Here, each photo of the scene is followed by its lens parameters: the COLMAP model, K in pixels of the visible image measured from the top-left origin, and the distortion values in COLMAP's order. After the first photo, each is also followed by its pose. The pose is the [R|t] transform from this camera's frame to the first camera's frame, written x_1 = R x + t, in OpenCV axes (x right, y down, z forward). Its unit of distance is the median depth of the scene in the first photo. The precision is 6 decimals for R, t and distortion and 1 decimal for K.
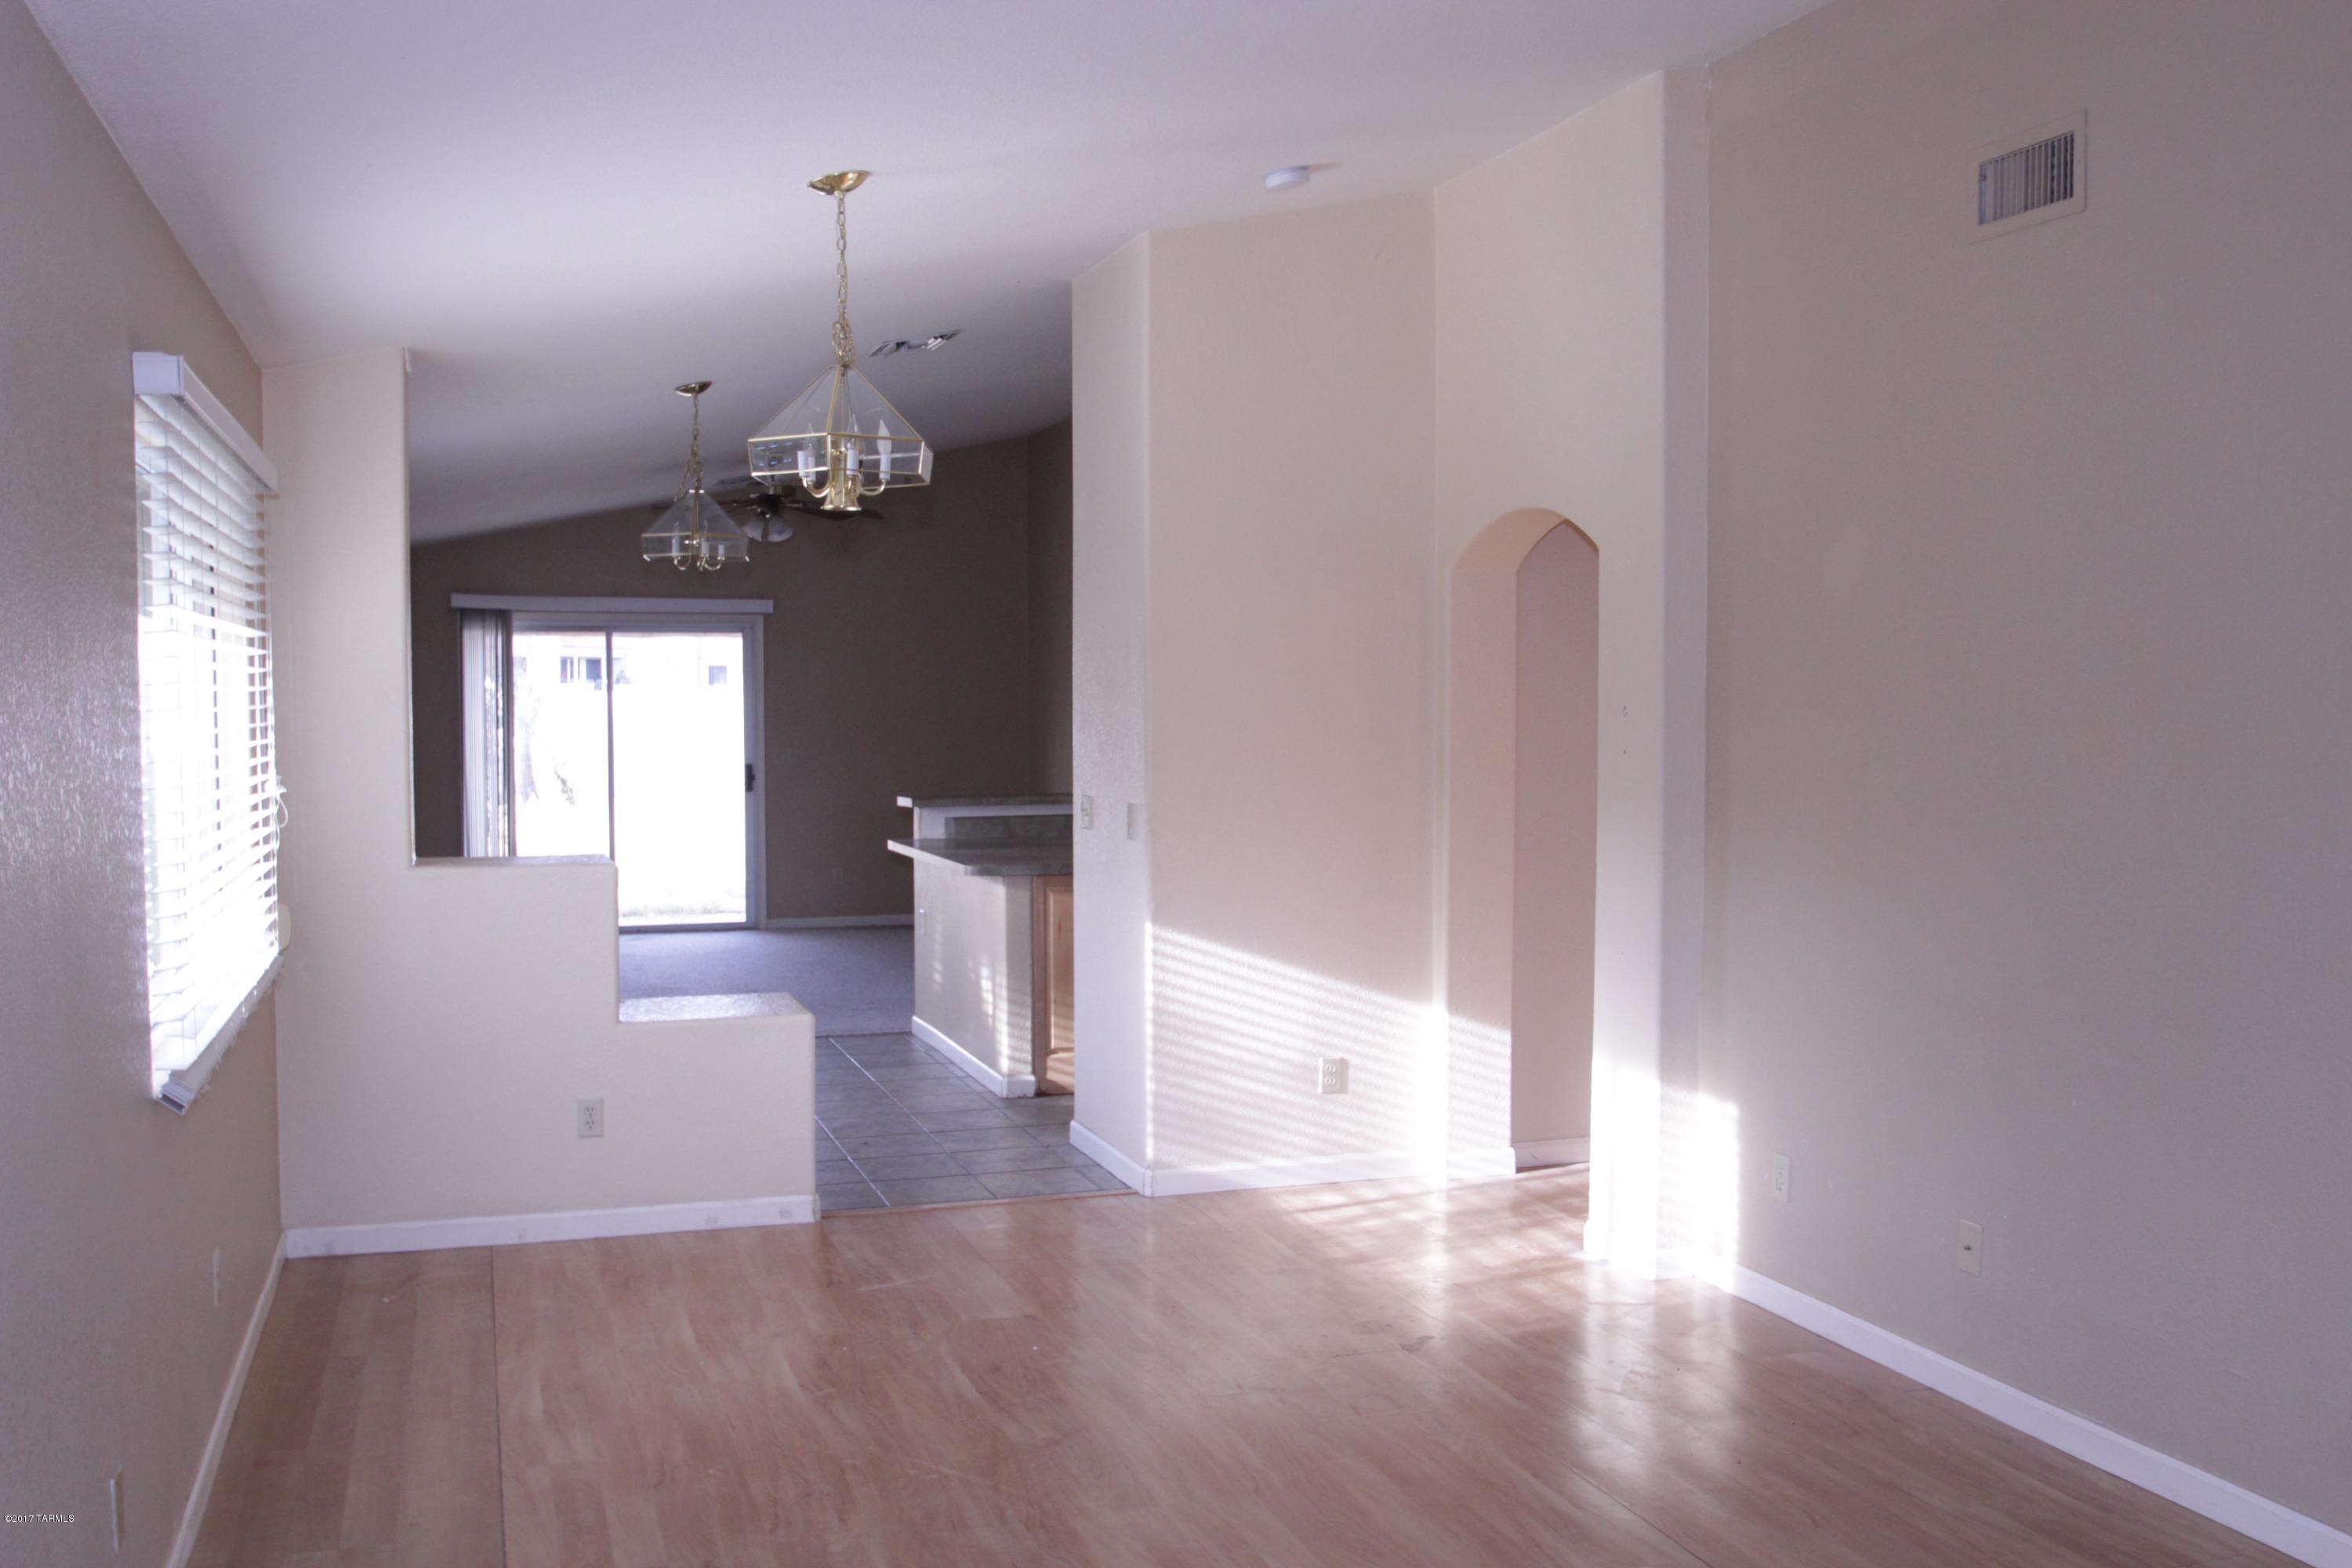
lens RADIAL K [[2090.5, 0, 1175.4], [0, 2090.5, 784.7], [0, 0, 1]] dist [-0.053964, 0.014848]
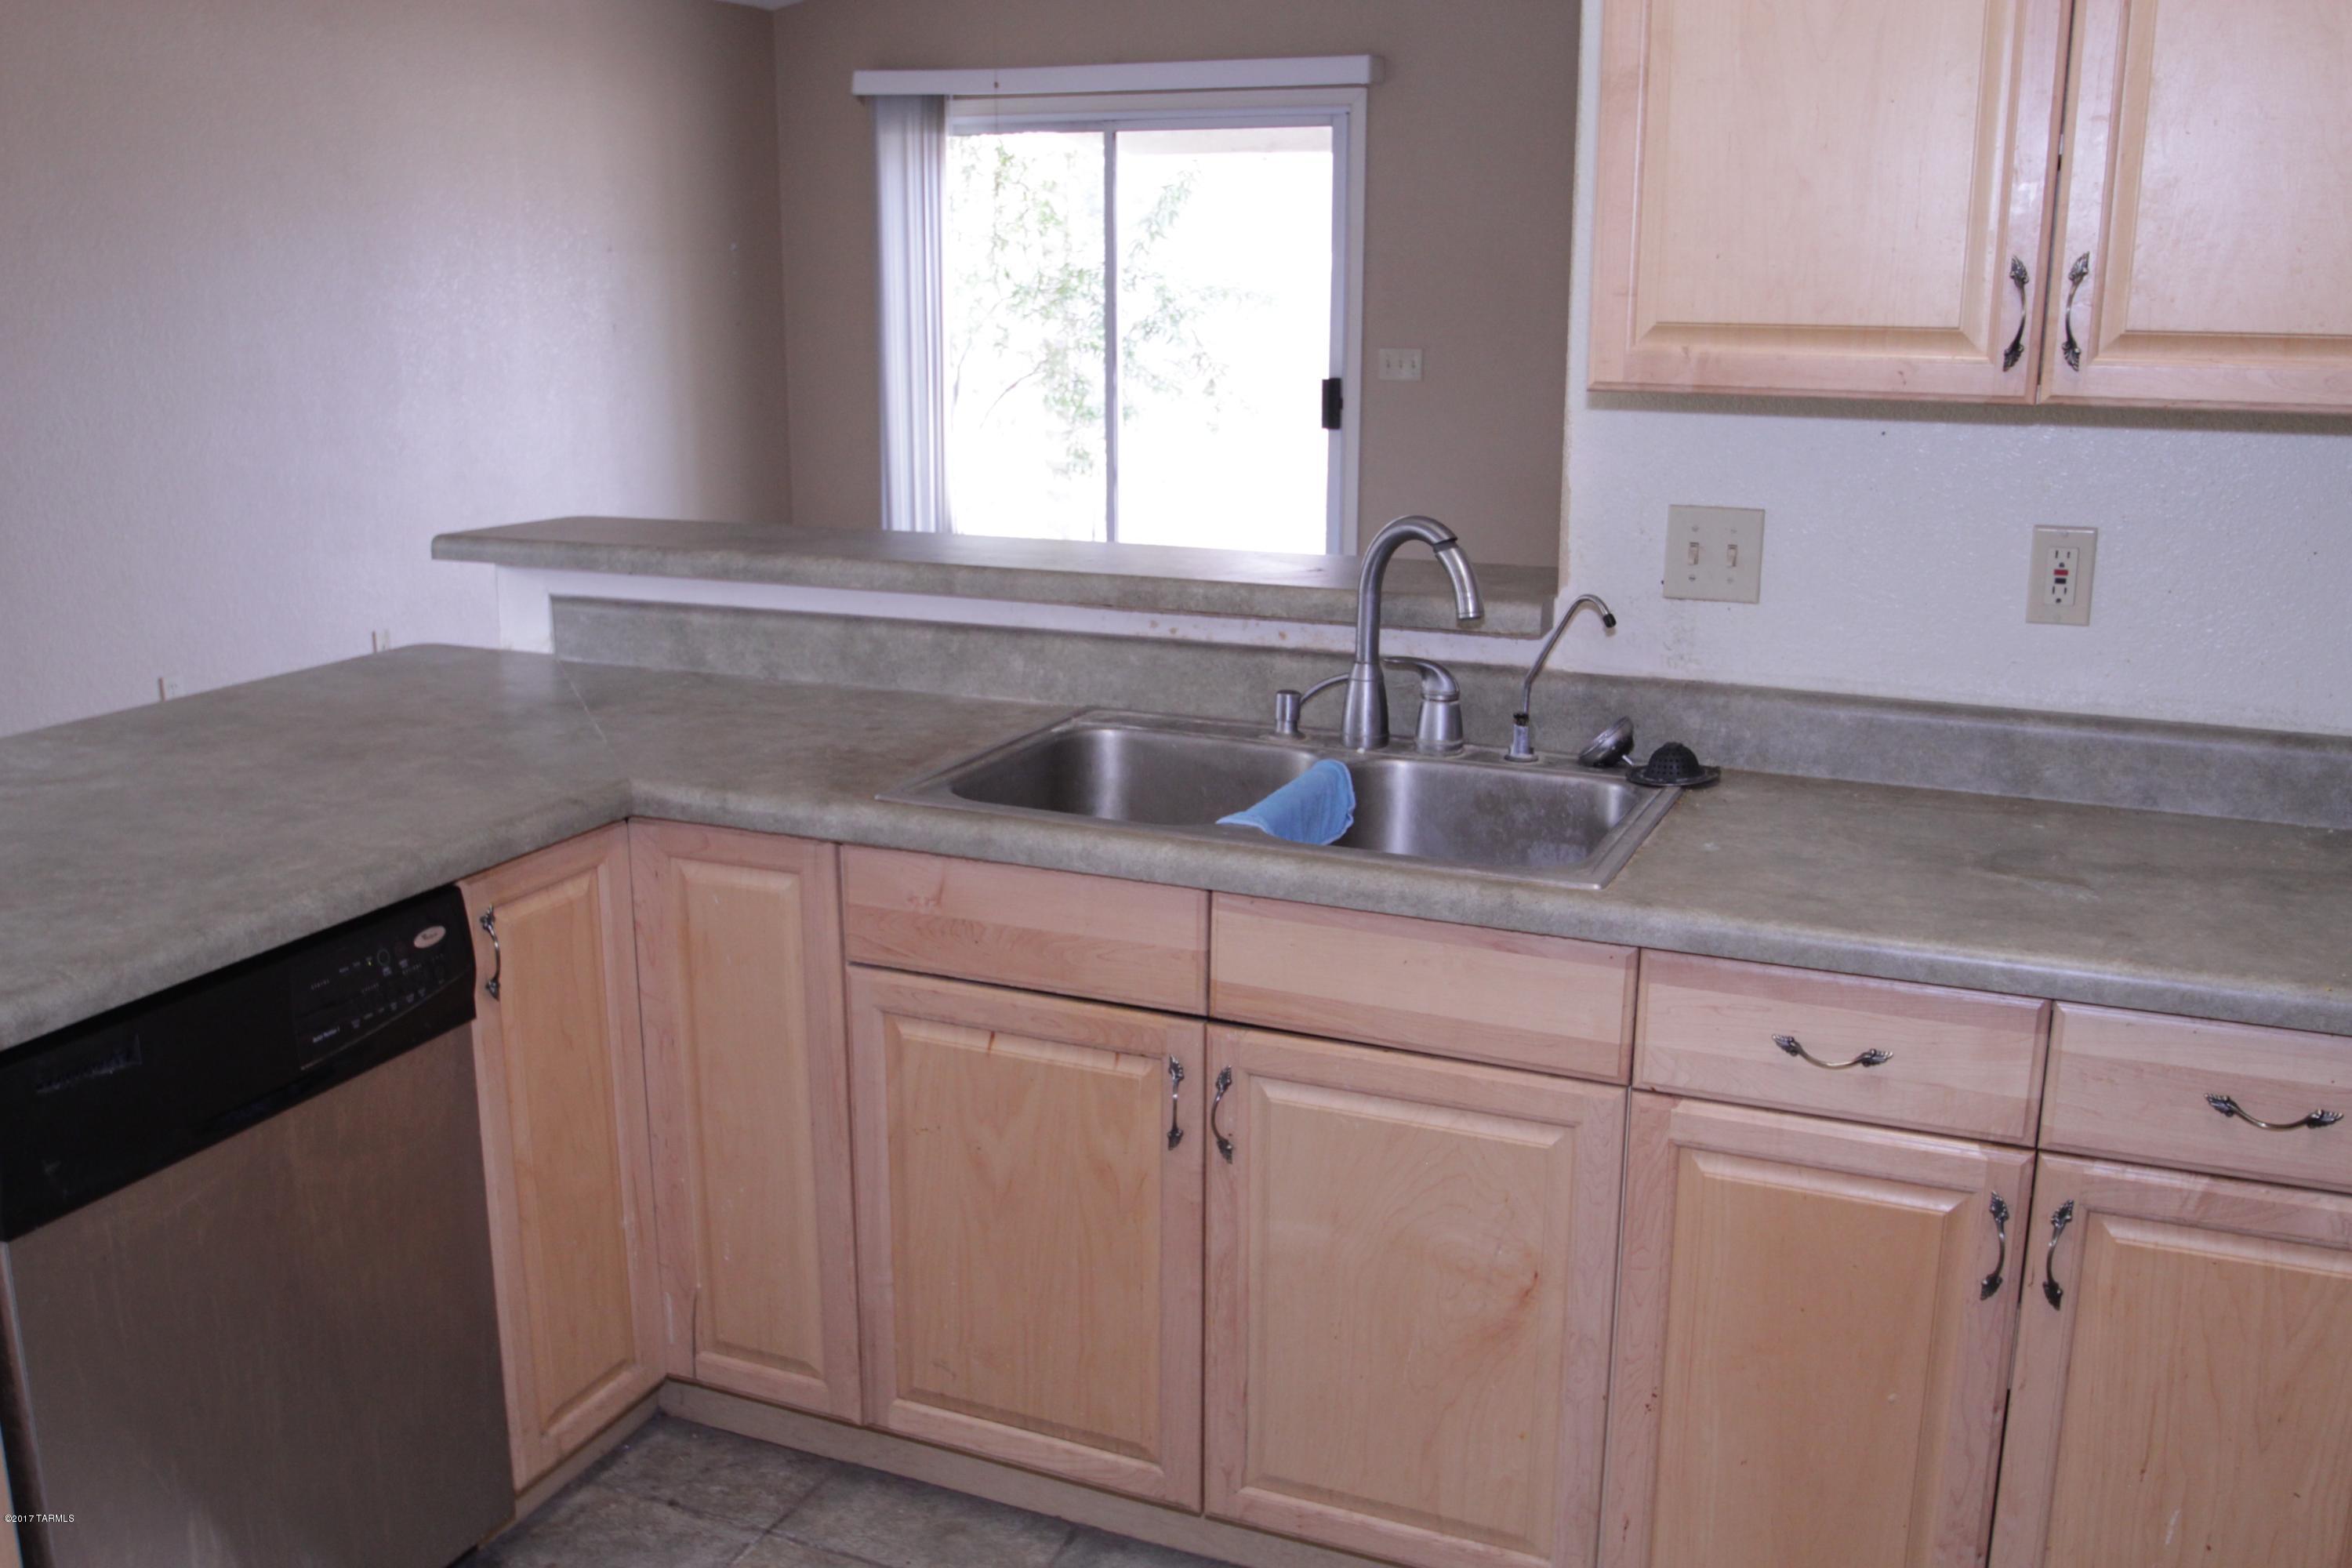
lens RADIAL K [[2090.5, 0, 1180.9], [0, 2090.5, 778.6], [0, 0, 1]] dist [-0.053964, 0.014848]
pose [[0.734858, 0.166518, -0.657461, 0.137298], [-0.035009, 0.977412, 0.208423, -0.020559], [0.677316, -0.130145, 0.724089, 0.588608]]
